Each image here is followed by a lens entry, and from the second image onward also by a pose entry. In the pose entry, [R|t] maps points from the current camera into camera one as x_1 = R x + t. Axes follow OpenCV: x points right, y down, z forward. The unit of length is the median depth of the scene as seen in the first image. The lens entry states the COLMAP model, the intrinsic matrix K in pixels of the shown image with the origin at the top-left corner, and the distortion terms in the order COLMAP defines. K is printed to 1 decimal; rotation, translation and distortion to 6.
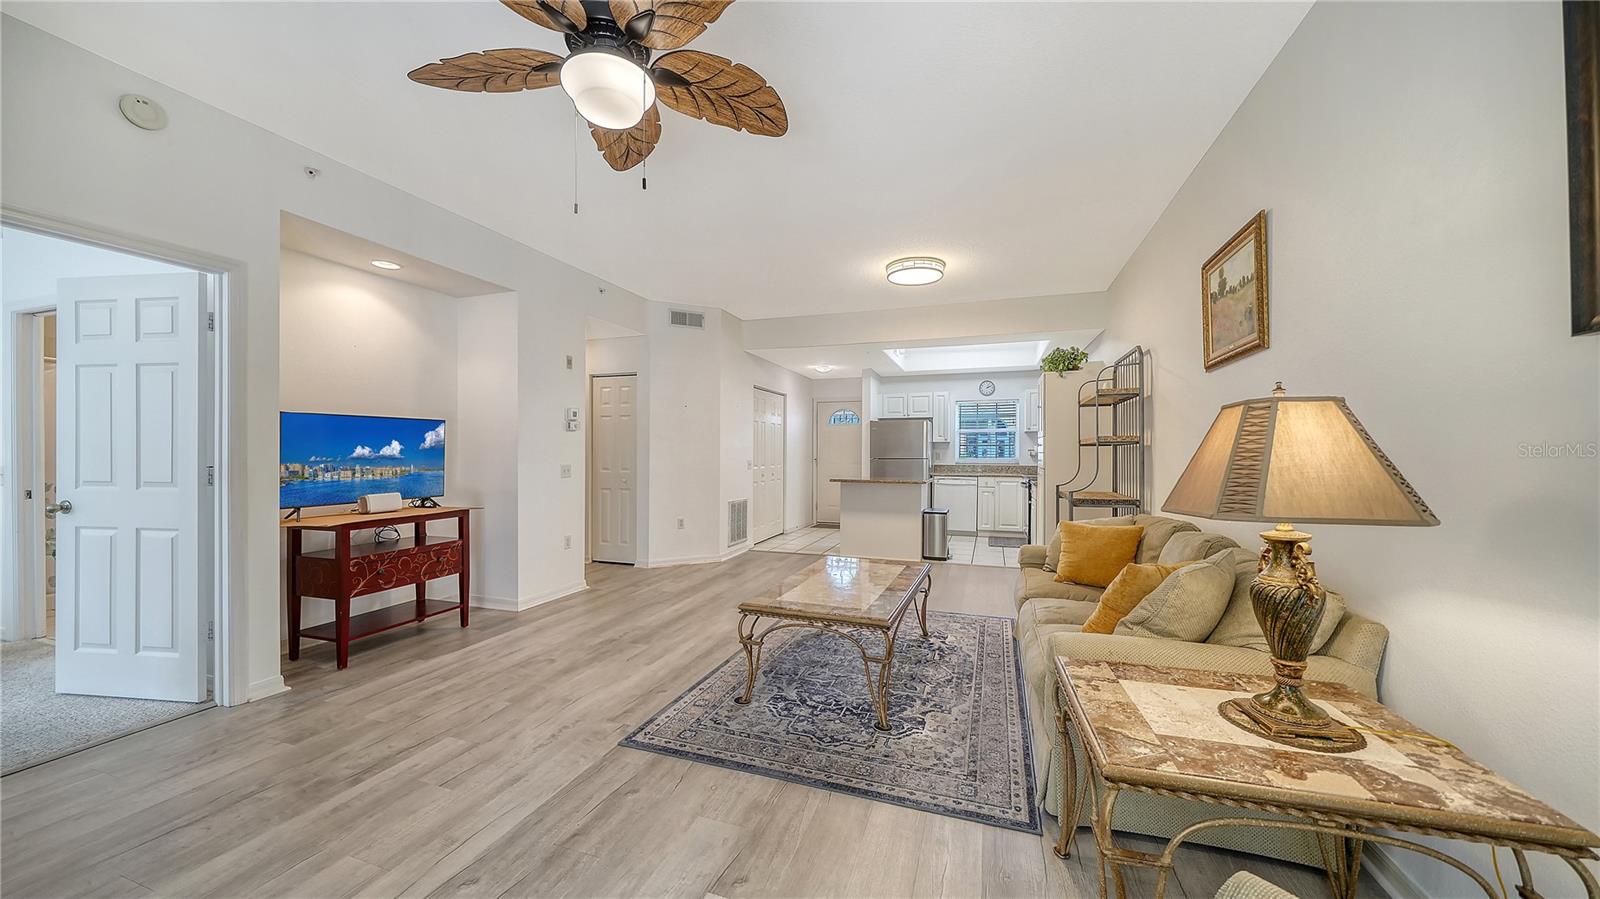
lens RADIAL K [[562.2, 0, 773.0], [0, 562.2, 451.5], [0, 0, 1]] dist [-0.000548, -0.000047]
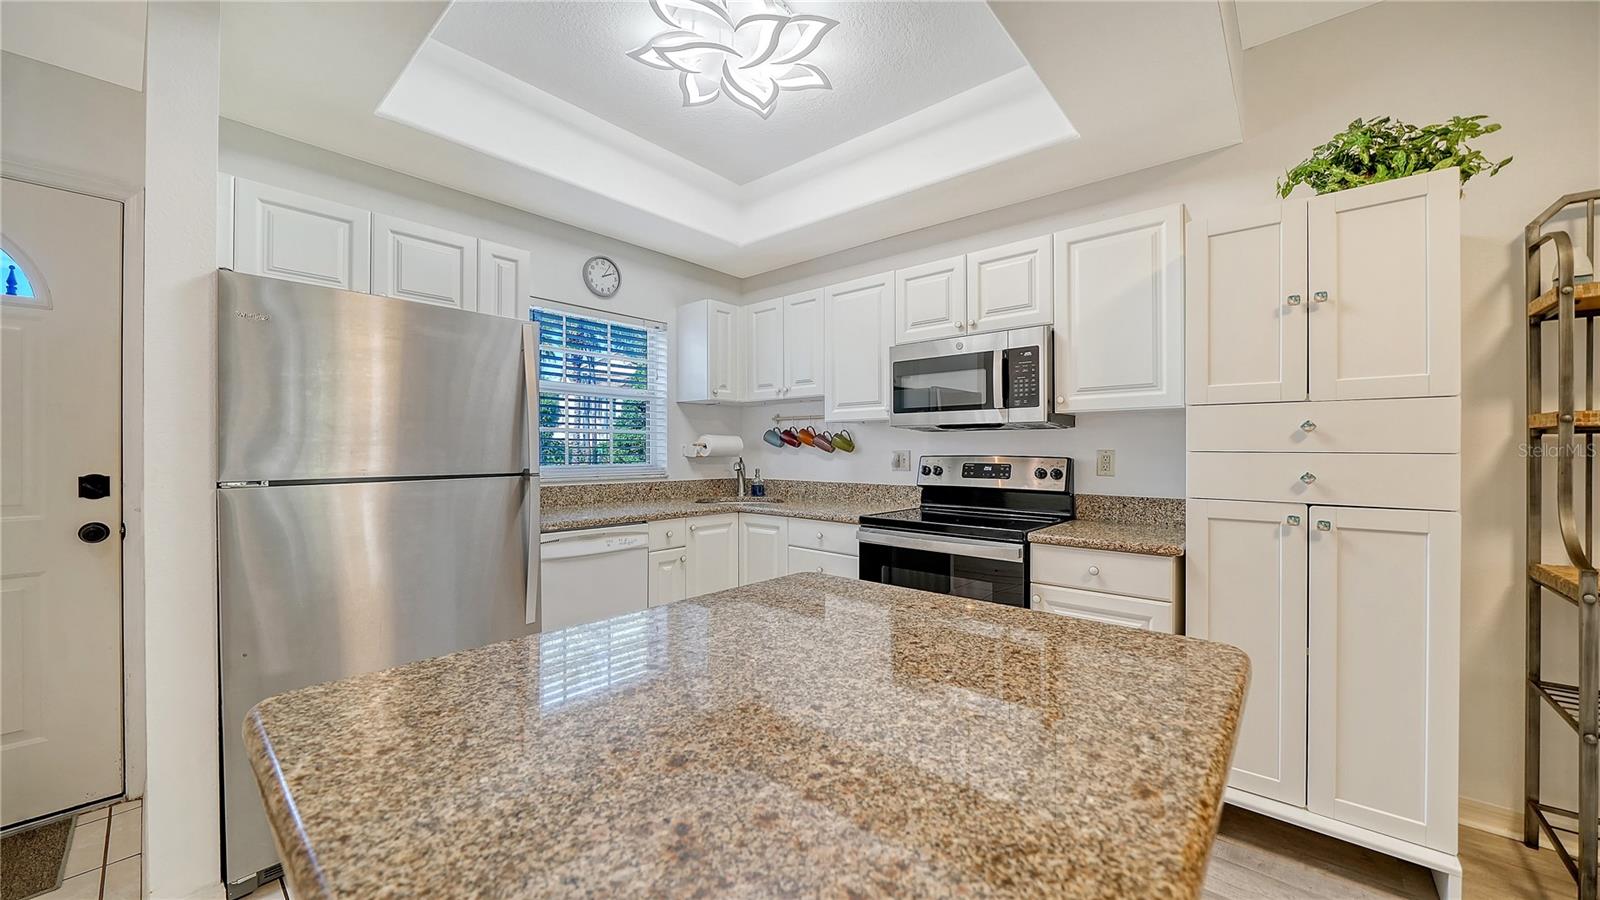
lens RADIAL K [[574.7, 0, 789.9], [0, 574.7, 456.9], [0, 0, 1]] dist [-0.012673, -0.000024]
pose [[0.345356, -0.013360, 0.938377, 0.144974], [-0.004491, 0.999864, 0.015888, 0.000022], [-0.938461, -0.009701, 0.345249, 1.714208]]
